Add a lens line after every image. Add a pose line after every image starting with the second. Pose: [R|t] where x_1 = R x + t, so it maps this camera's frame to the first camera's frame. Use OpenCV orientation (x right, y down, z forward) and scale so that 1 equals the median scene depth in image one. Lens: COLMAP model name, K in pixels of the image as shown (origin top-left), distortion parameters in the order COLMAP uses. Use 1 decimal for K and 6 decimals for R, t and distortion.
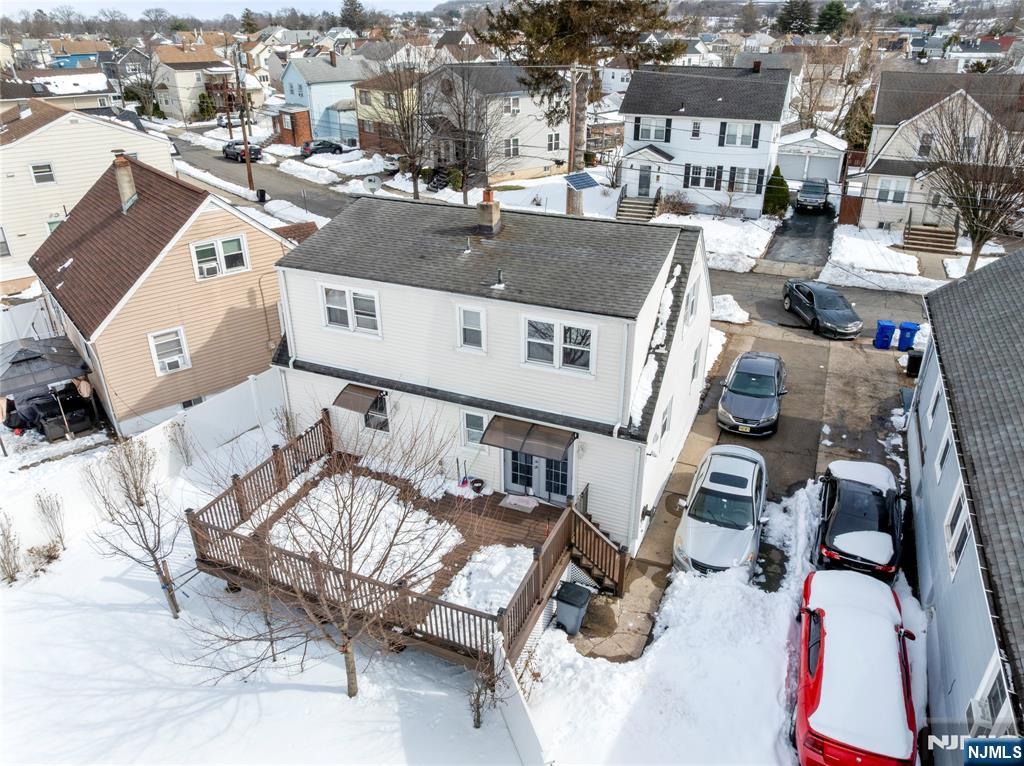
lens RADIAL K [[724.8, 0, 512.0], [0, 724.8, 383.0], [0, 0, 1]] dist [-0.038760, 0.000414]
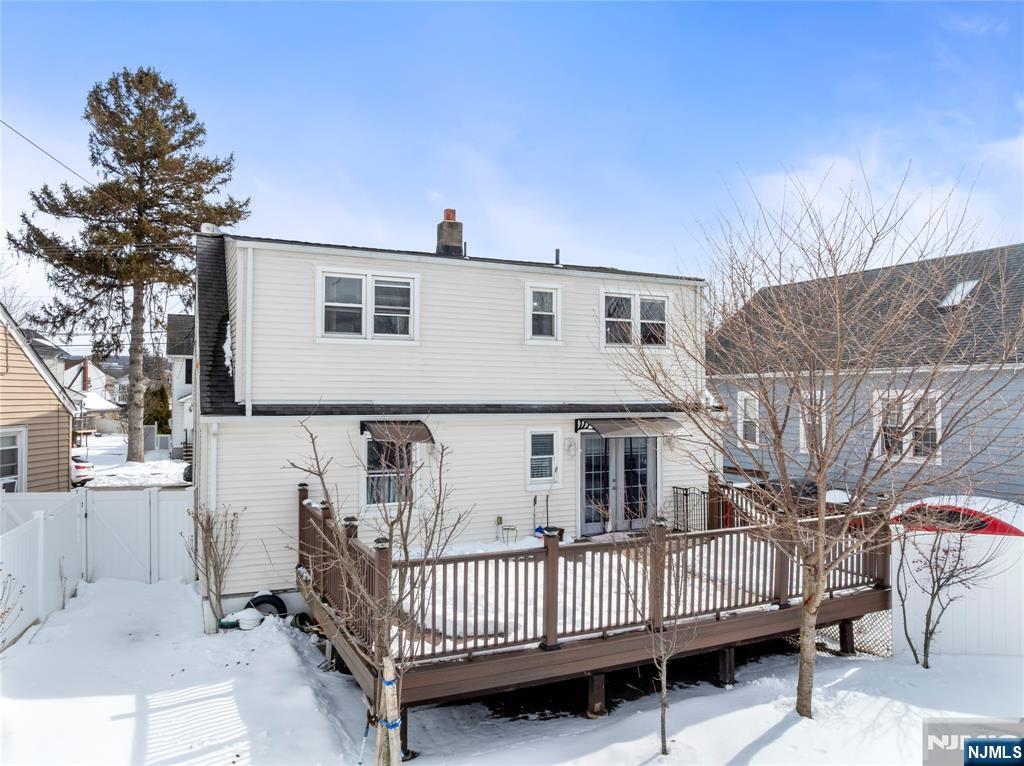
lens RADIAL K [[724.8, 0, 512.0], [0, 724.8, 383.0], [0, 0, 1]] dist [-0.038760, 0.000414]
pose [[0.662522, 0.016227, 0.748867, -0.670483], [0.329857, 0.891285, -0.311137, 0.231651], [-0.672502, 0.453154, 0.585143, 0.552513]]
